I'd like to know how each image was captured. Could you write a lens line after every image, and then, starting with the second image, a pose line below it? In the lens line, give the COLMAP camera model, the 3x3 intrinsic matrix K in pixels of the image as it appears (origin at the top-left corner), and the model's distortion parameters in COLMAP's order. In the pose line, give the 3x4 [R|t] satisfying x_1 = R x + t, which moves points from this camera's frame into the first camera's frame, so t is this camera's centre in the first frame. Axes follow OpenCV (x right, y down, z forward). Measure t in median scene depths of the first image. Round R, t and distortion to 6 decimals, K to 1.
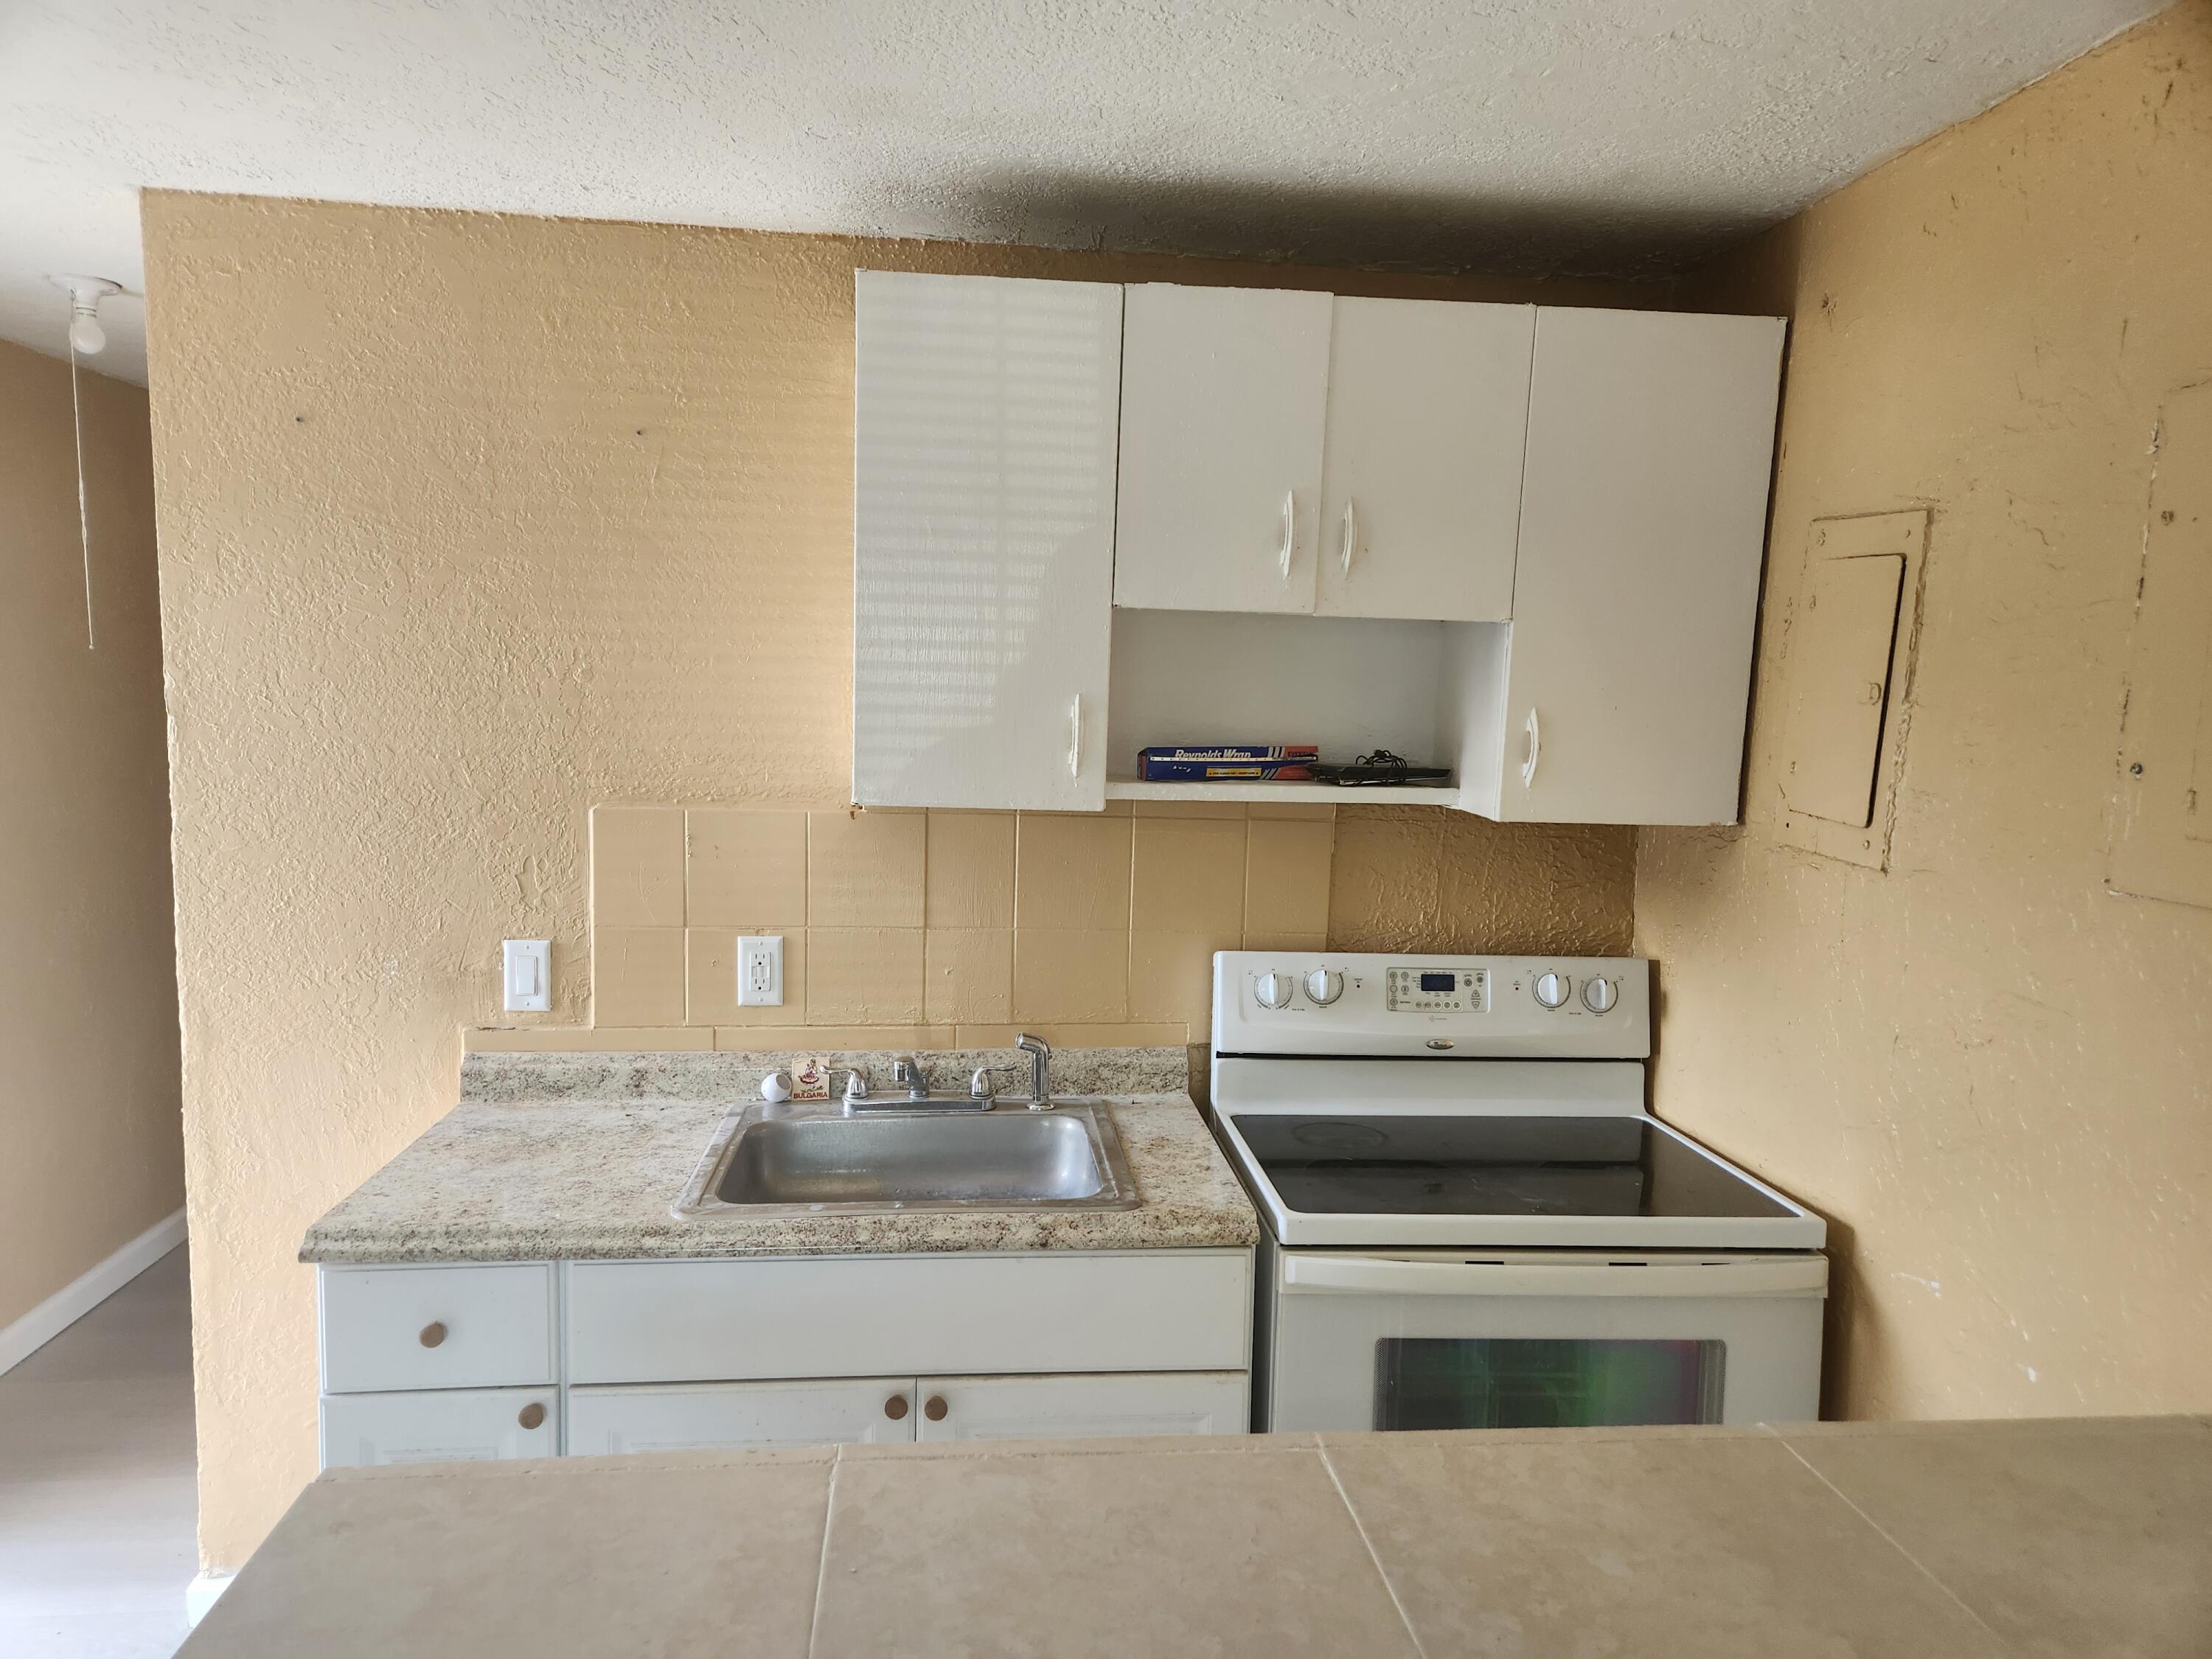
lens RADIAL K [[1463.1, 0, 1096.3], [0, 1463.1, 846.0], [0, 0, 1]] dist [0.064507, -0.055688]
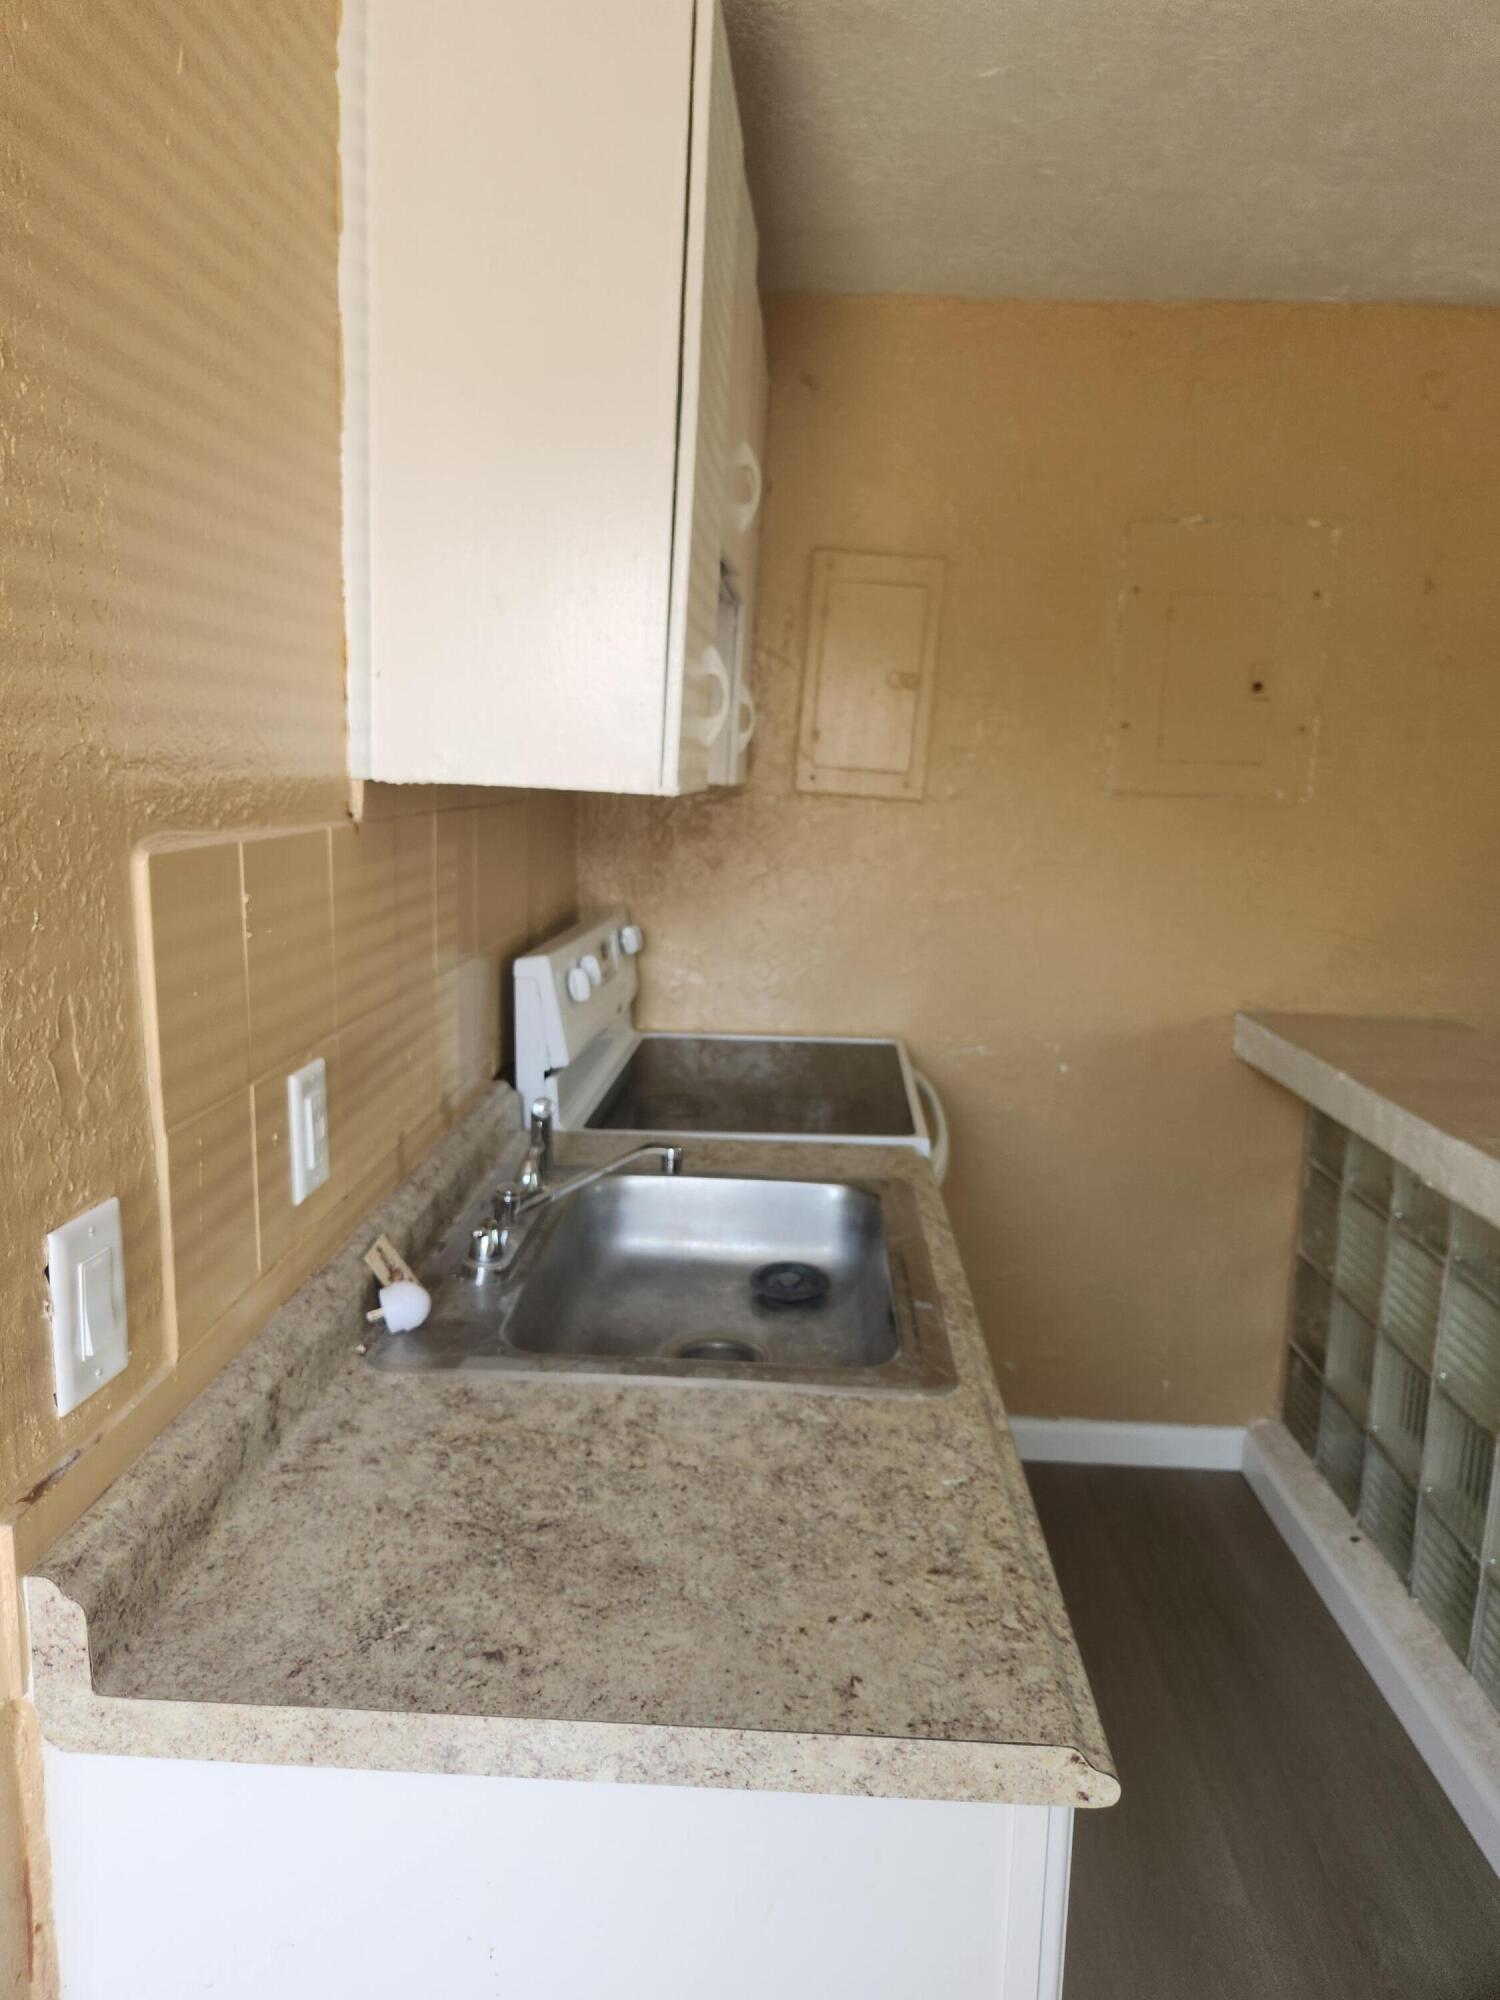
lens RADIAL K [[1322.9, 0, 747.6], [0, 1322.9, 997.8], [0, 0, 1]] dist [0.064507, -0.055688]
pose [[0.147722, -0.192158, 0.970182, -0.756214], [0.081142, 0.979992, 0.181746, -0.041977], [-0.985695, 0.051874, 0.160358, 0.859697]]
